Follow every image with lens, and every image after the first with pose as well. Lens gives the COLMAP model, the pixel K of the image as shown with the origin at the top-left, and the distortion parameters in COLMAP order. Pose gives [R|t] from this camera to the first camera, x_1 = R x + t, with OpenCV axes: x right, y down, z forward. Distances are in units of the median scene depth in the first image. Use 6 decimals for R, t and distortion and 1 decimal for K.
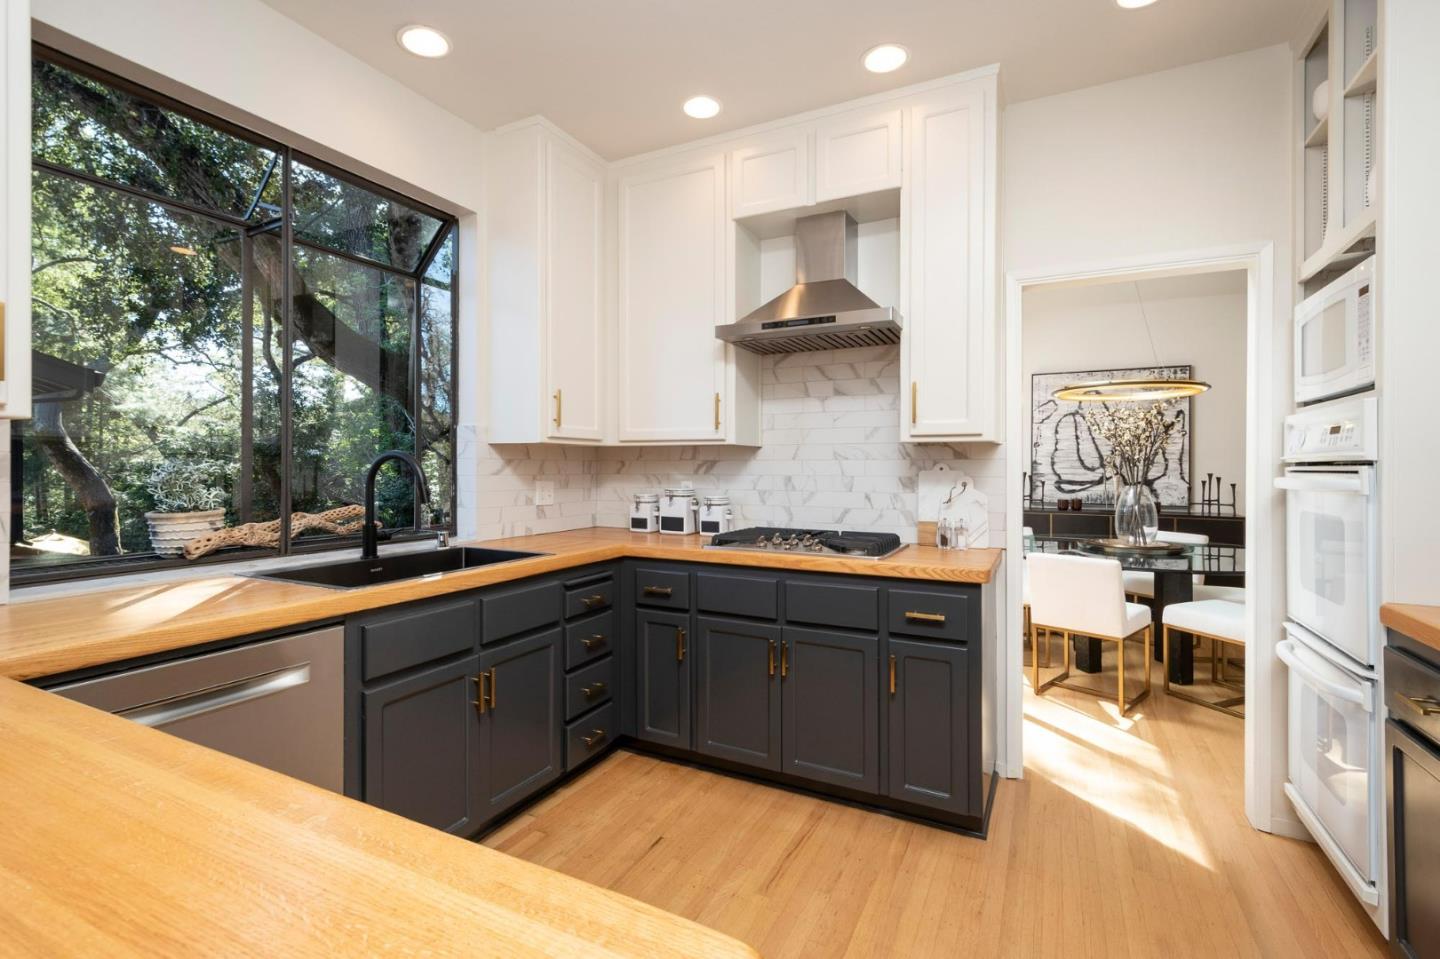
lens RADIAL K [[646.7, 0, 715.3], [0, 646.7, 469.6], [0, 0, 1]] dist [-0.000917, -0.000103]
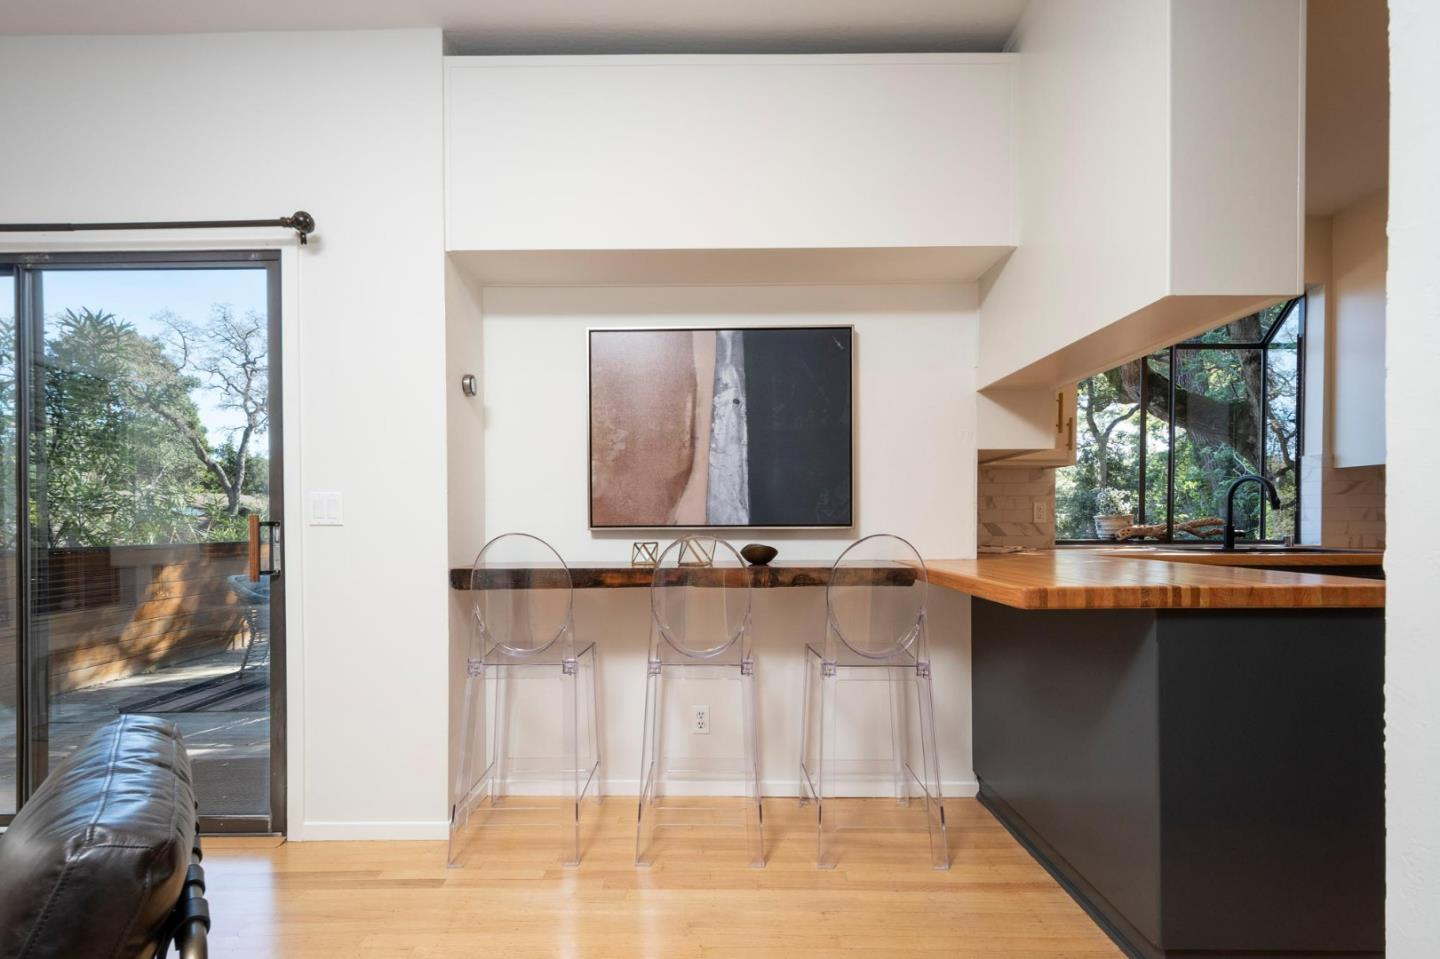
lens RADIAL K [[630.0, 0, 717.6], [0, 630.0, 529.2], [0, 0, 1]] dist [-0.000430, -0.000029]
pose [[0.449000, 0.003965, -0.893523, 0.117488], [0.002087, 0.999983, 0.005487, 0.042893], [0.893529, -0.004328, 0.448984, -0.358131]]
